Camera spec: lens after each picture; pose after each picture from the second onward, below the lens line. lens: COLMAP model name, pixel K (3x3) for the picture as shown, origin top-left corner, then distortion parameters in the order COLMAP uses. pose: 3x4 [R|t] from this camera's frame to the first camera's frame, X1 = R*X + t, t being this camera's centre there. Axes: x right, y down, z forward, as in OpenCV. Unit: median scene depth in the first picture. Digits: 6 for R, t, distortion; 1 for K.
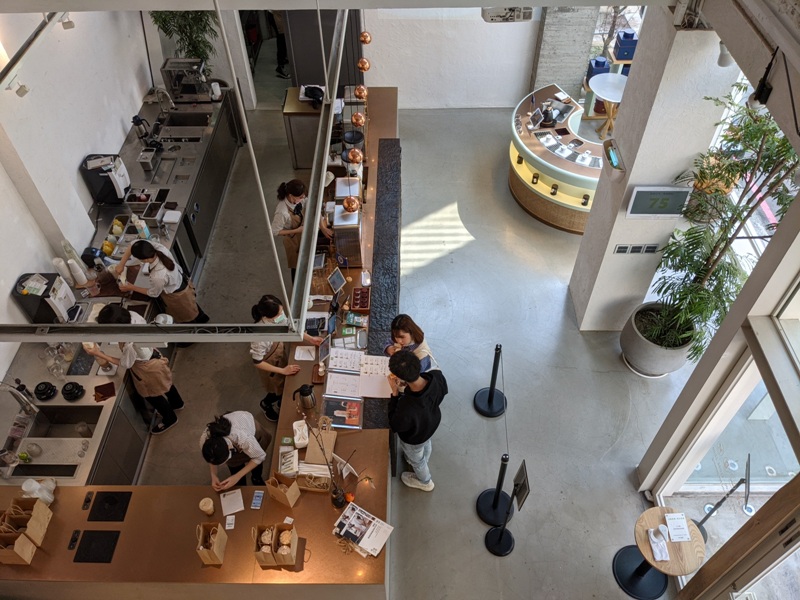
lens RADIAL K [[632.5, 0, 402.9], [0, 632.5, 304.9], [0, 0, 1]] dist [0.037759, -0.056654]
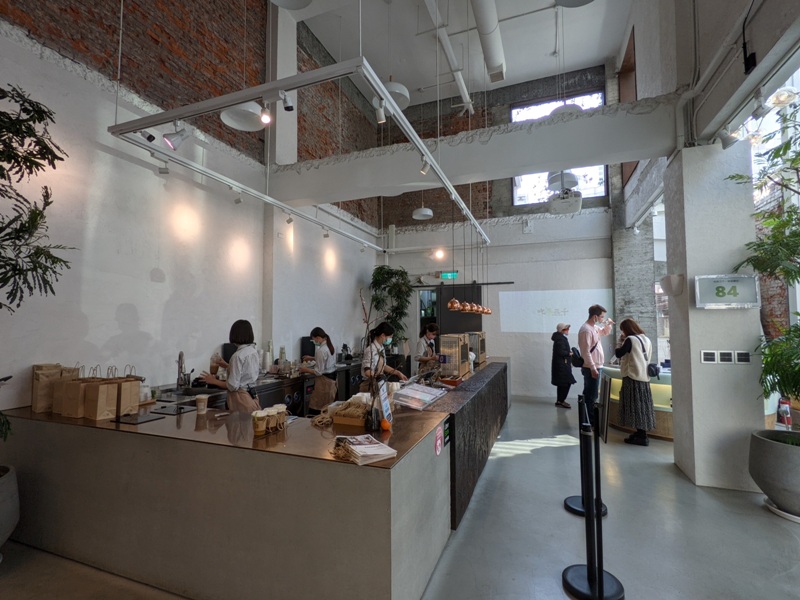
lens RADIAL K [[382.2, 0, 393.3], [0, 382.2, 302.2], [0, 0, 1]] dist [-0.004849, 0.004833]
pose [[0.932819, -0.013575, -0.360090, 0.062684], [-0.275712, 0.616528, -0.737479, 0.272443], [0.232017, 0.787216, 0.571366, 0.297002]]
